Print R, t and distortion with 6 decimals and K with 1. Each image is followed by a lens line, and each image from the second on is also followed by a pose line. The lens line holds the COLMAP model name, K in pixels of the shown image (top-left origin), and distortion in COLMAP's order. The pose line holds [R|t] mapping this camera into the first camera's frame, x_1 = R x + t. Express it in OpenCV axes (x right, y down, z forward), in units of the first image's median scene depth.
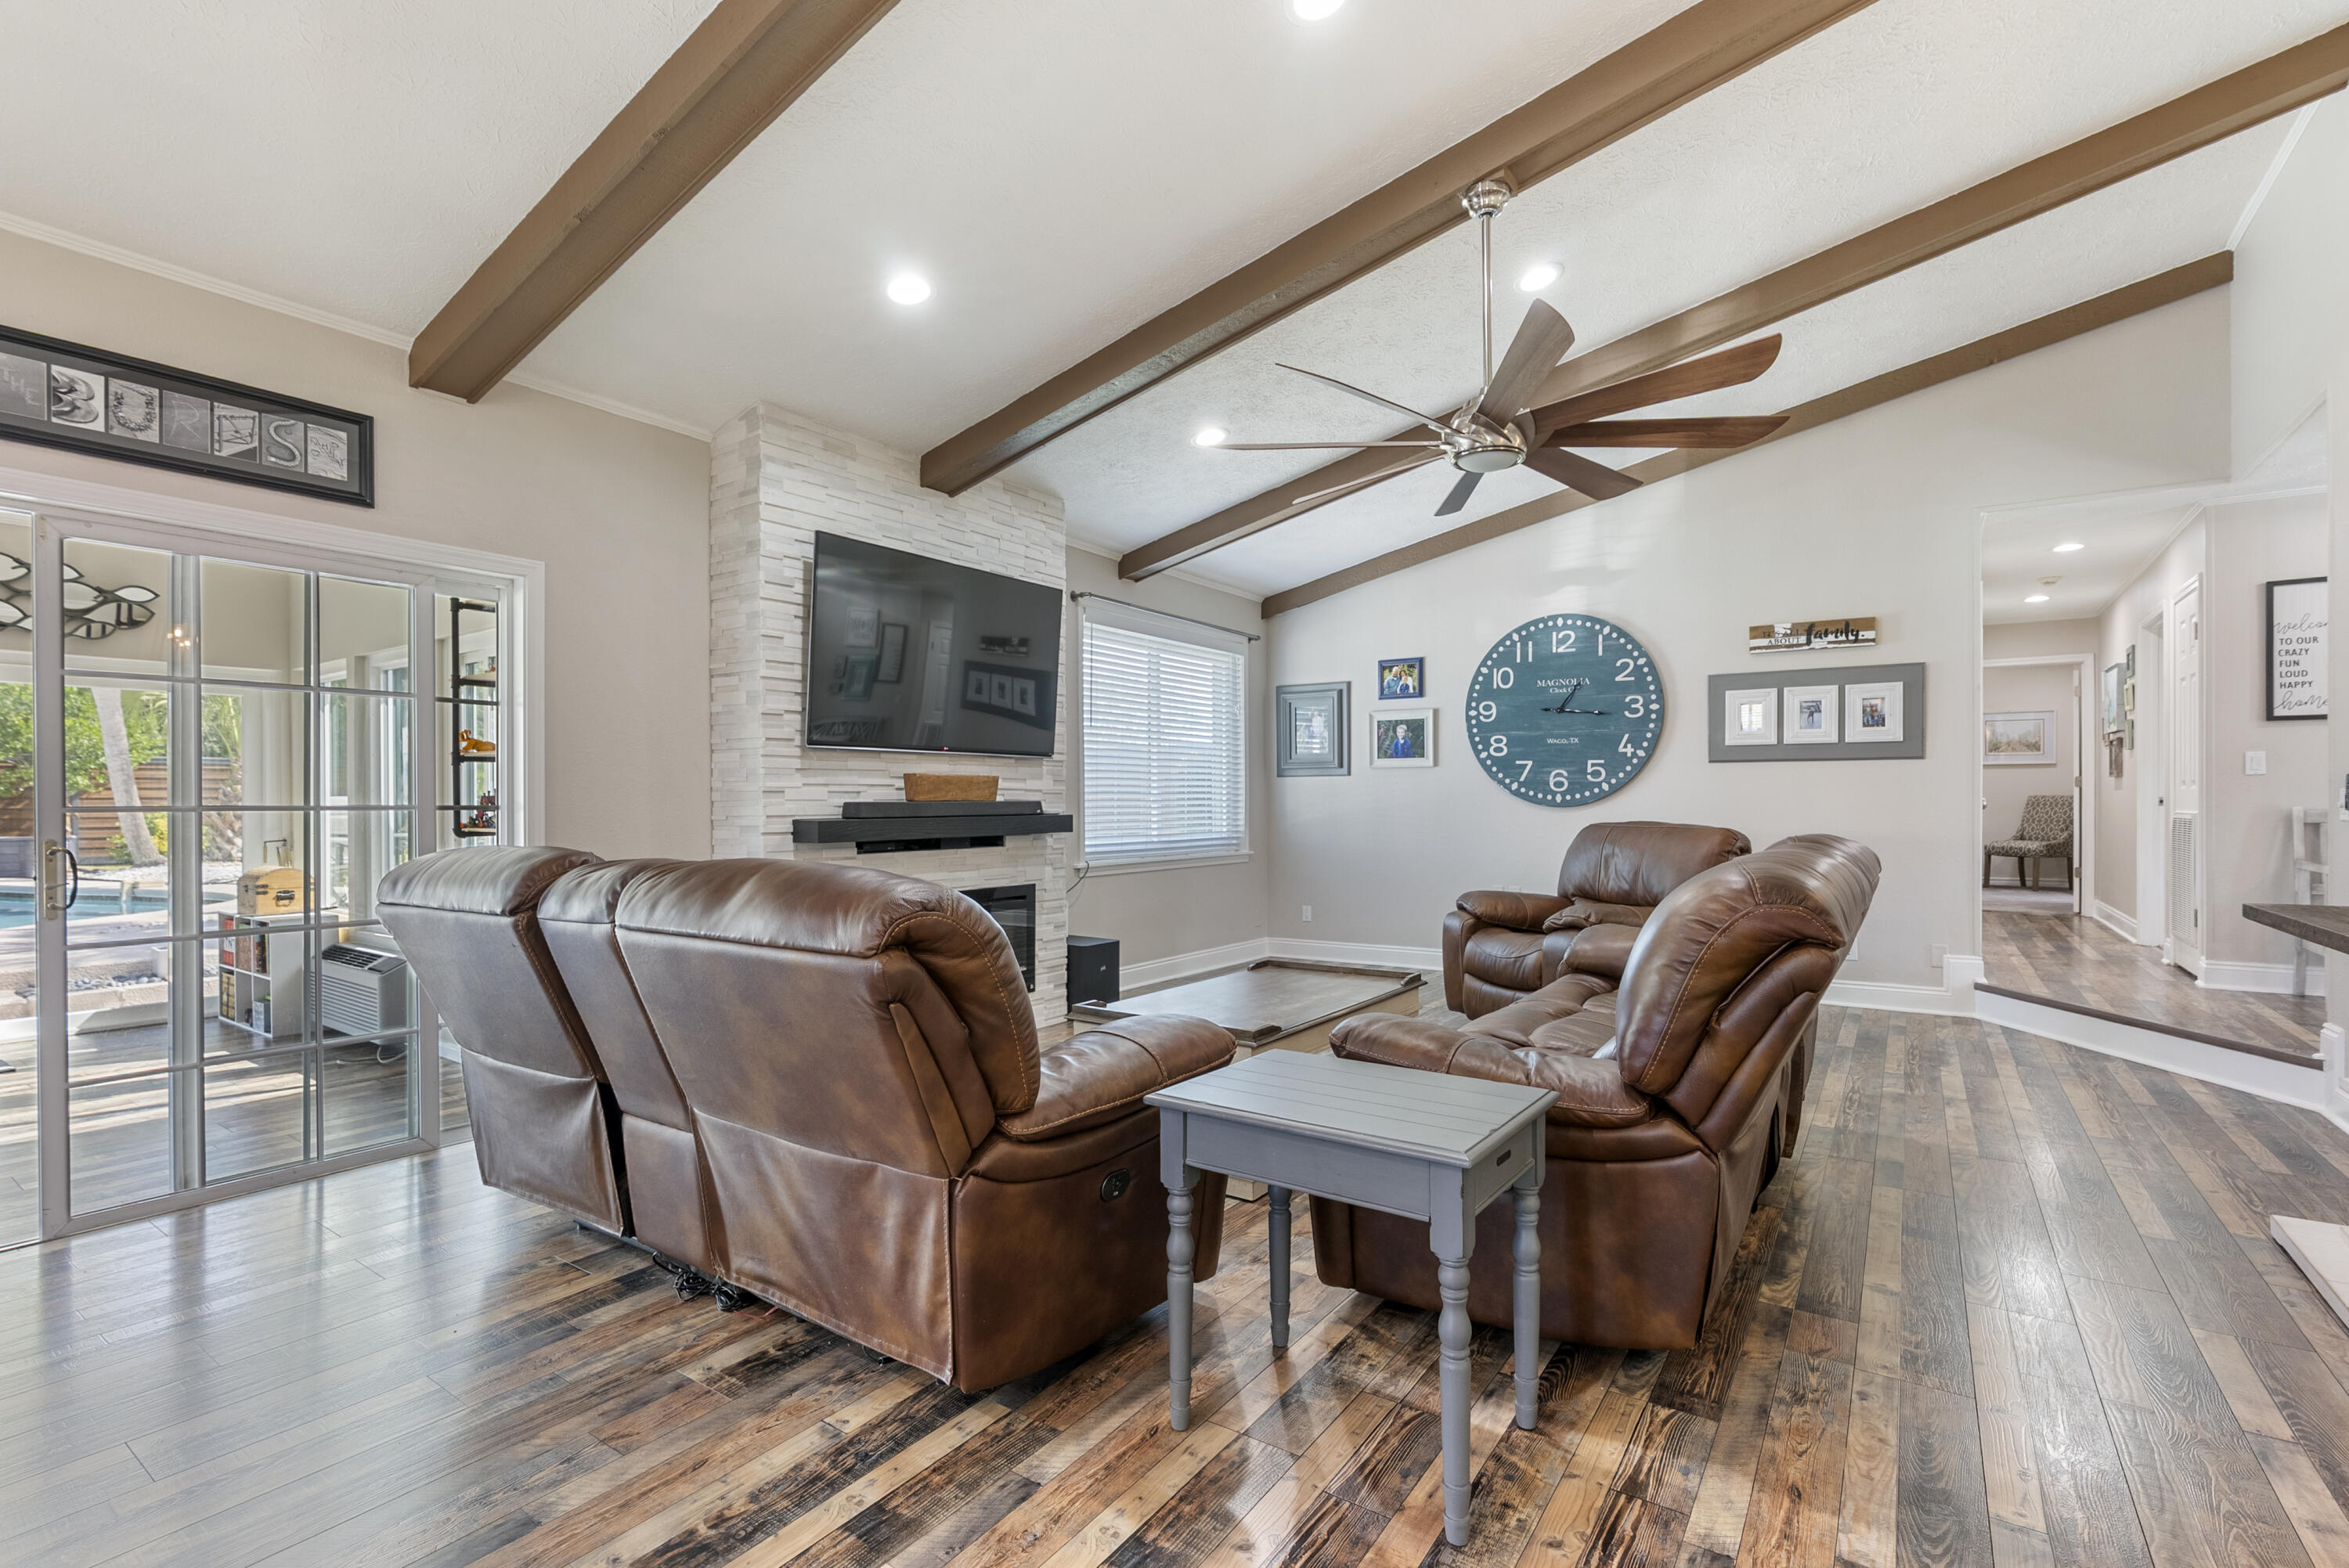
lens RADIAL K [[1061.2, 0, 1178.8], [0, 1061.2, 804.8], [0, 0, 1]] dist [0.000923, 0.000473]
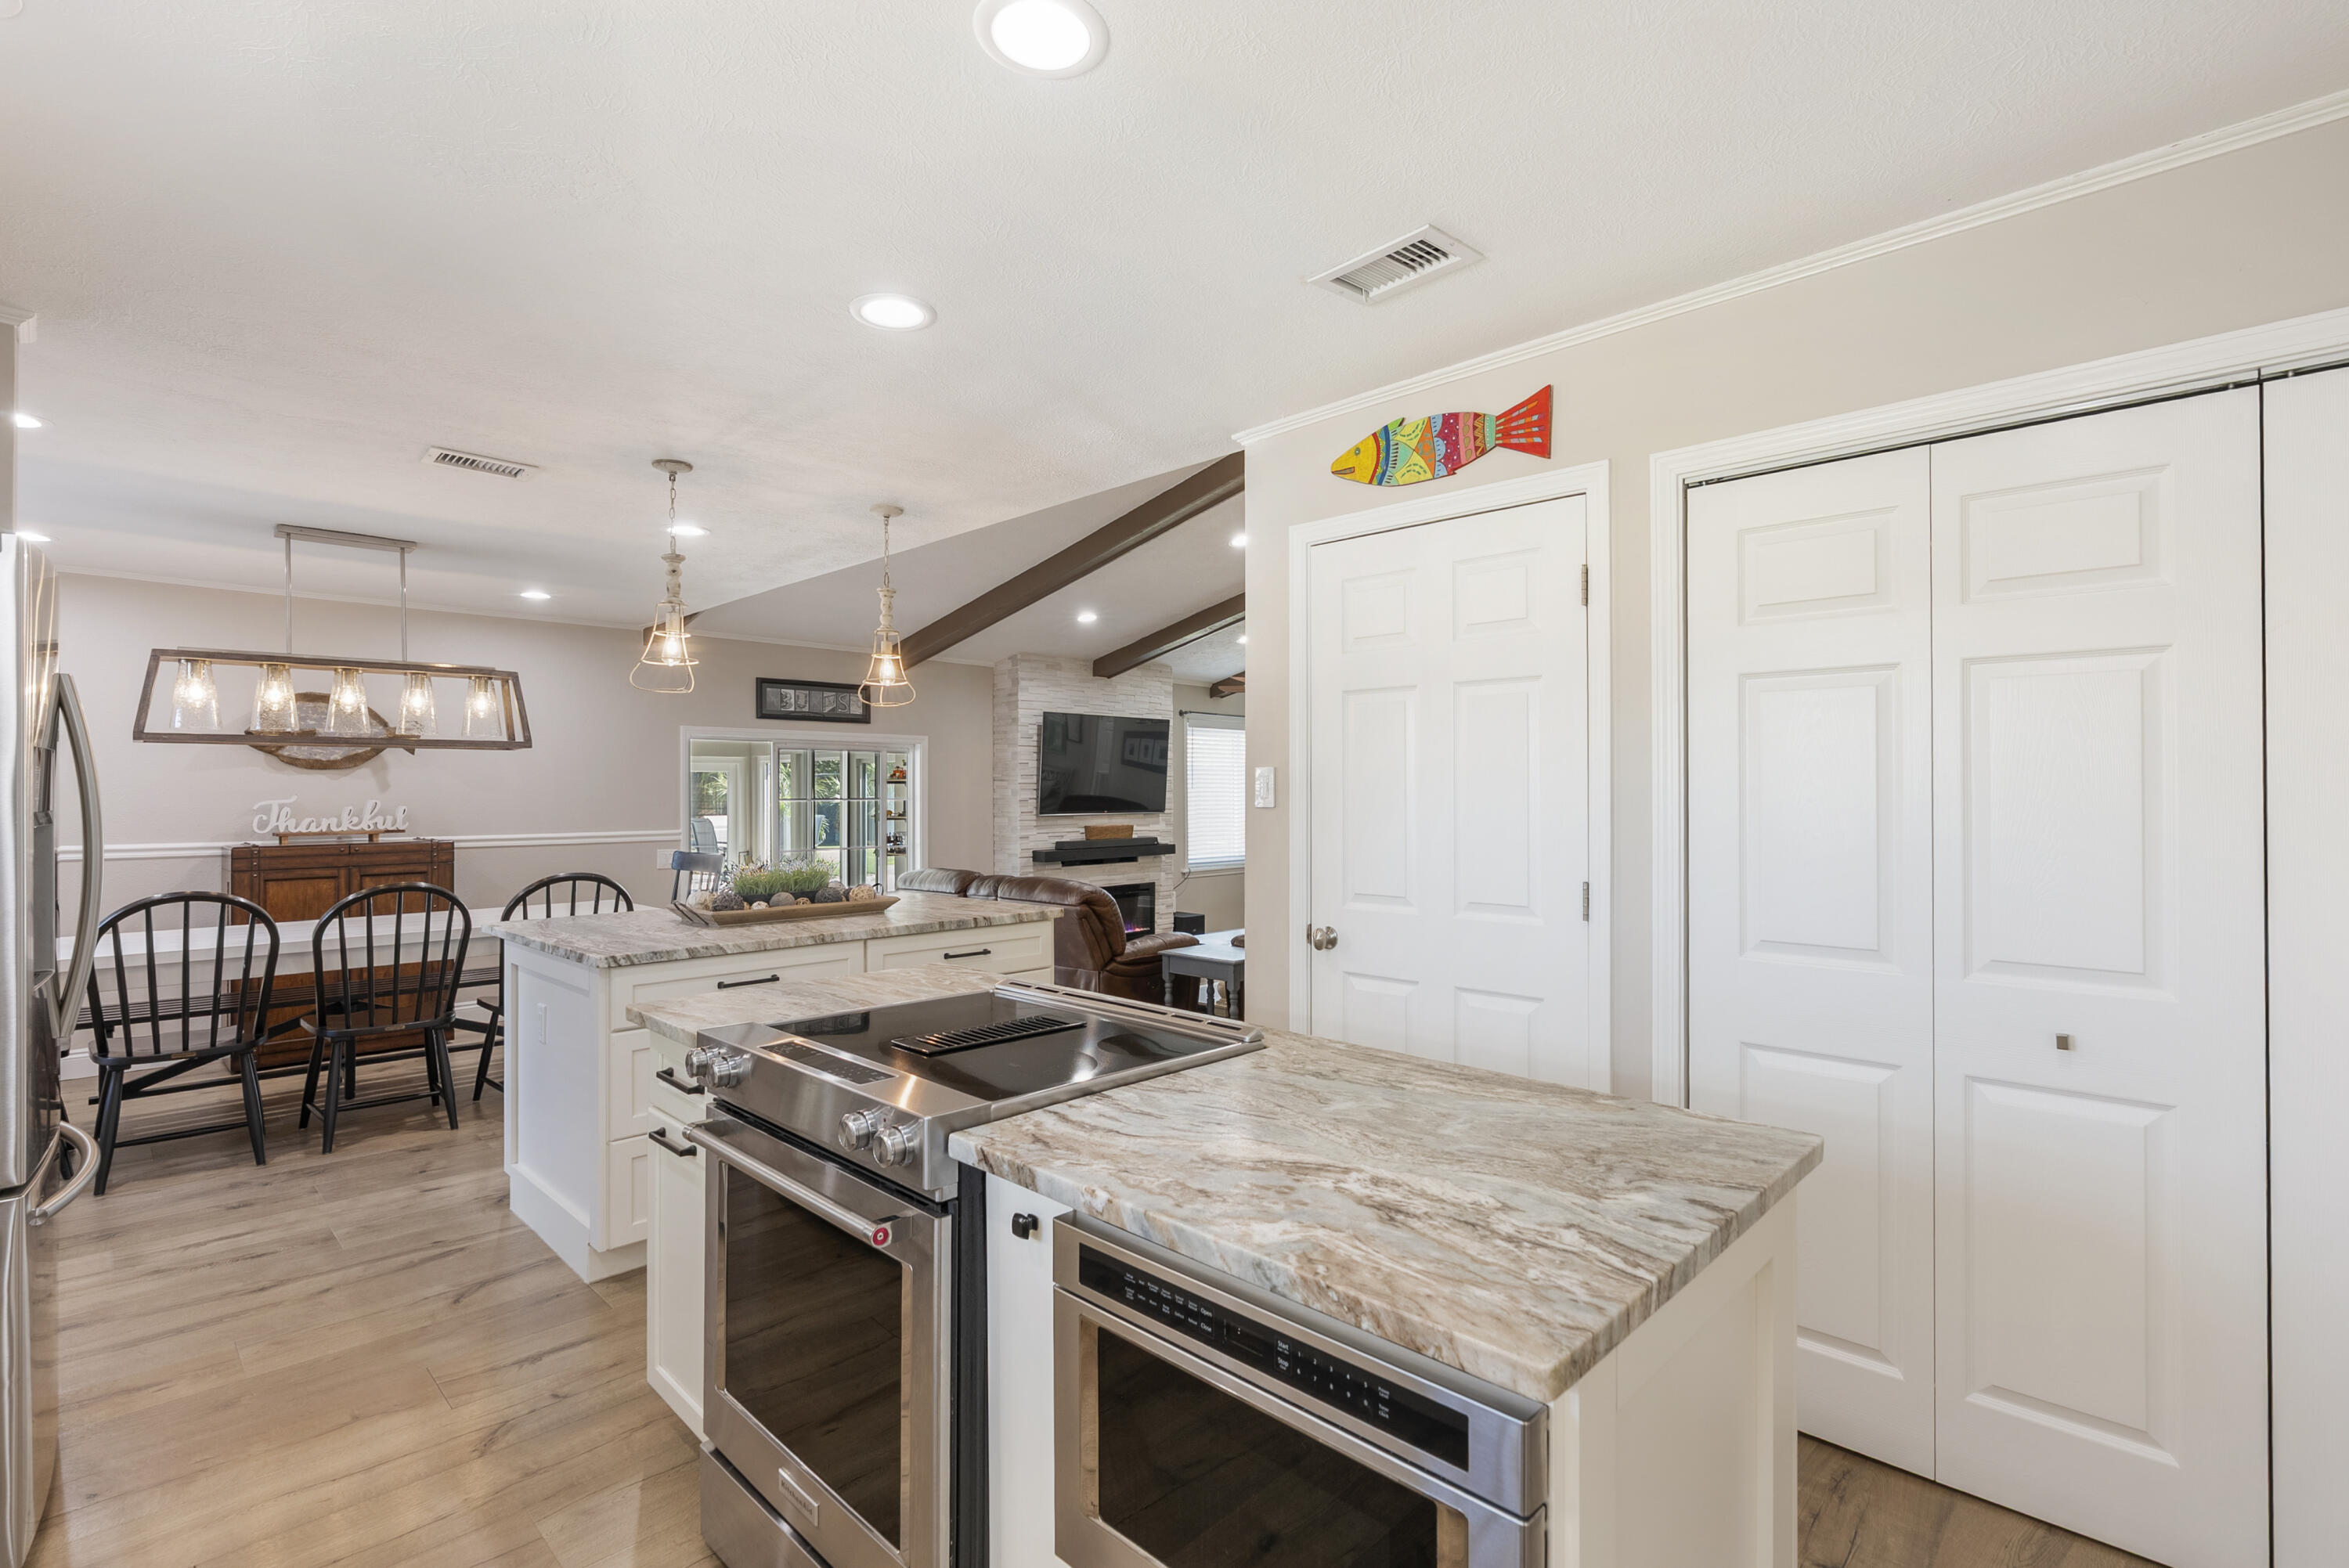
lens RADIAL K [[1072.8, 0, 1180.8], [0, 1072.8, 789.1], [0, 0, 1]] dist [-0.003709, 0.001068]
pose [[0.986961, -0.001084, -0.160958, 0.195691], [0.000000, 0.999977, -0.006739, -0.069634], [0.160962, 0.006651, 0.986938, -0.771432]]
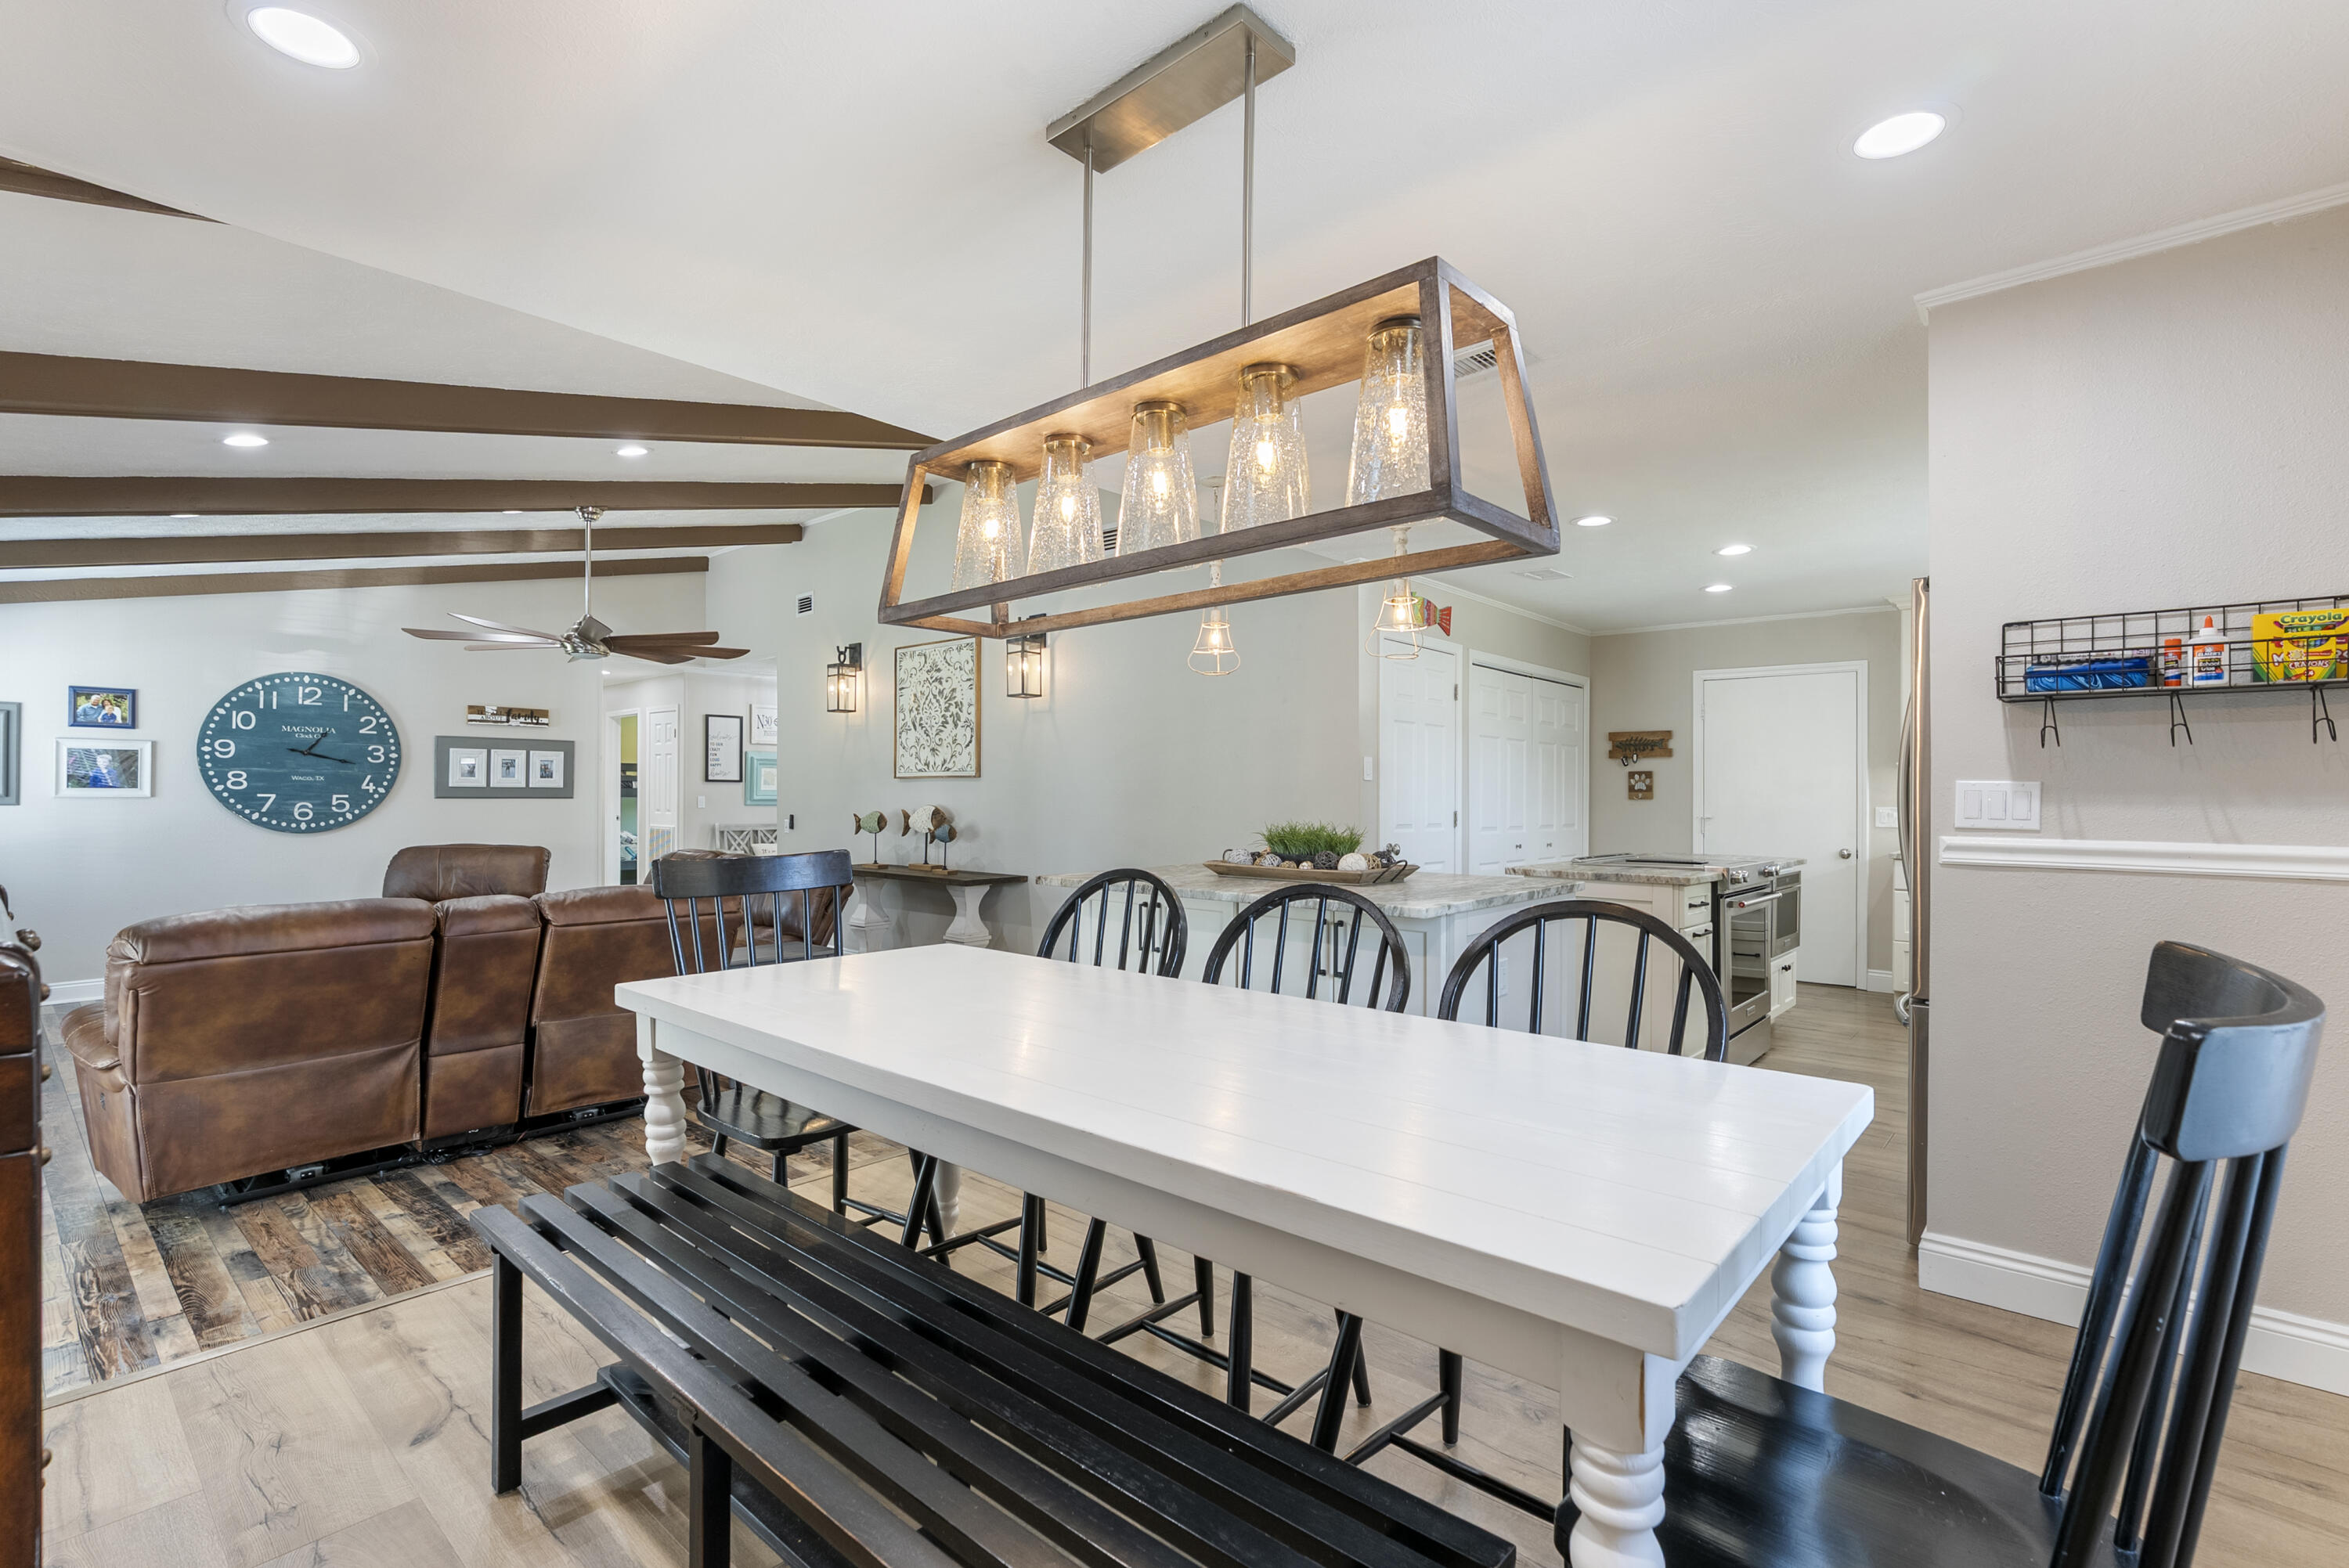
lens RADIAL K [[1072.8, 0, 1180.8], [0, 1072.8, 789.1], [0, 0, 1]] dist [-0.003709, 0.001068]
pose [[0.117791, 0.004246, 0.993029, -0.876048], [-0.001195, 0.999991, -0.004133, -0.053233], [-0.993038, -0.000700, 0.117795, -0.150171]]
